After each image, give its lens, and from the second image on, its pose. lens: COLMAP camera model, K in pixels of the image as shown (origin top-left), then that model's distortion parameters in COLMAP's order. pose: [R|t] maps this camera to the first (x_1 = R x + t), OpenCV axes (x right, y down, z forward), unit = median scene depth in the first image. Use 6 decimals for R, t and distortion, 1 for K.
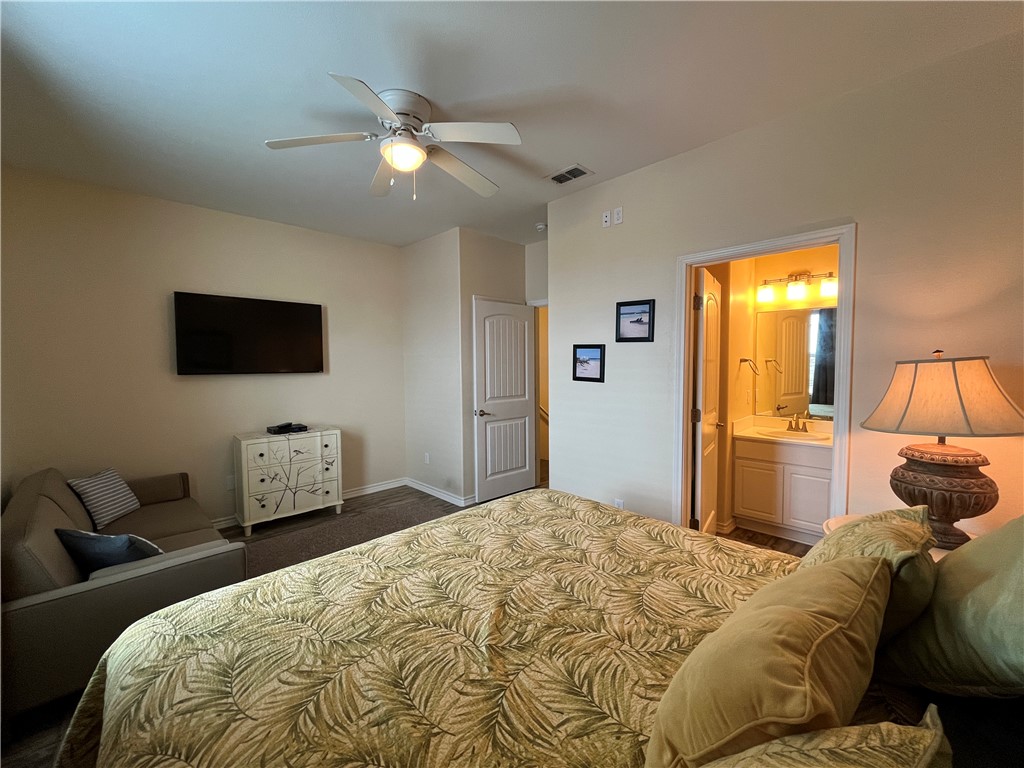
lens RADIAL K [[415.4, 0, 516.0], [0, 415.4, 386.0], [0, 0, 1]] dist [-0.002560, 0.000513]
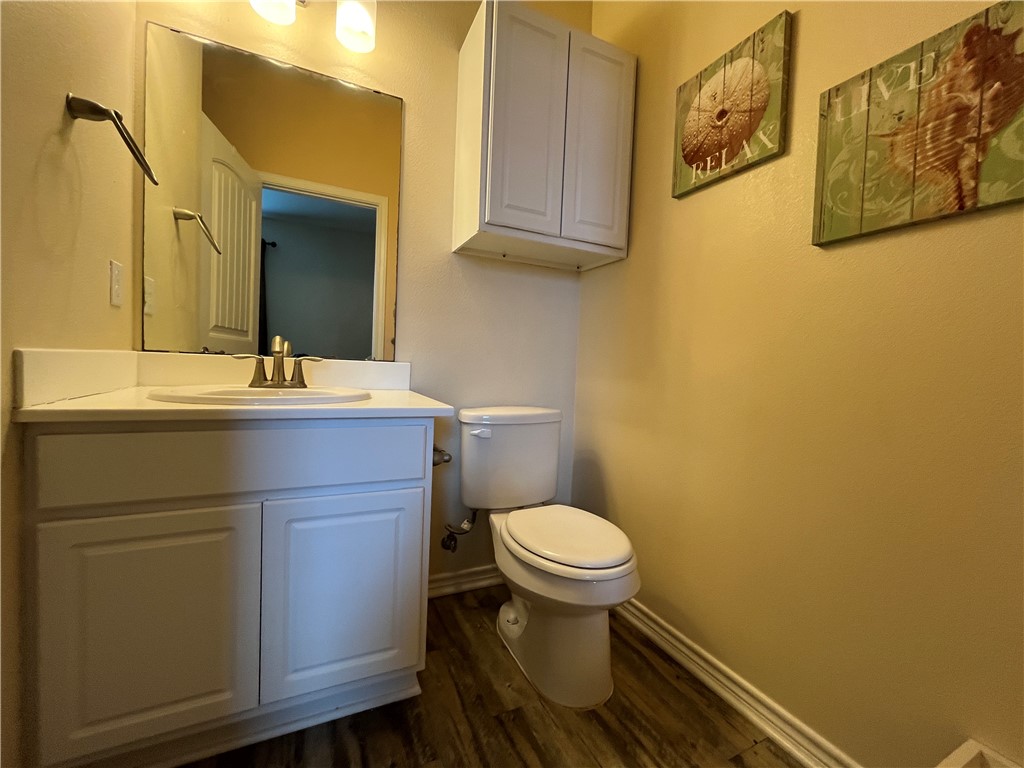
lens RADIAL K [[415.4, 0, 515.0], [0, 415.4, 384.0], [0, 0, 1]] dist [-0.002560, 0.000513]
pose [[0.319407, -0.020528, 0.947395, 0.397432], [0.003713, 0.999785, 0.020411, 0.098608], [-0.947610, -0.003002, 0.319414, 0.683492]]
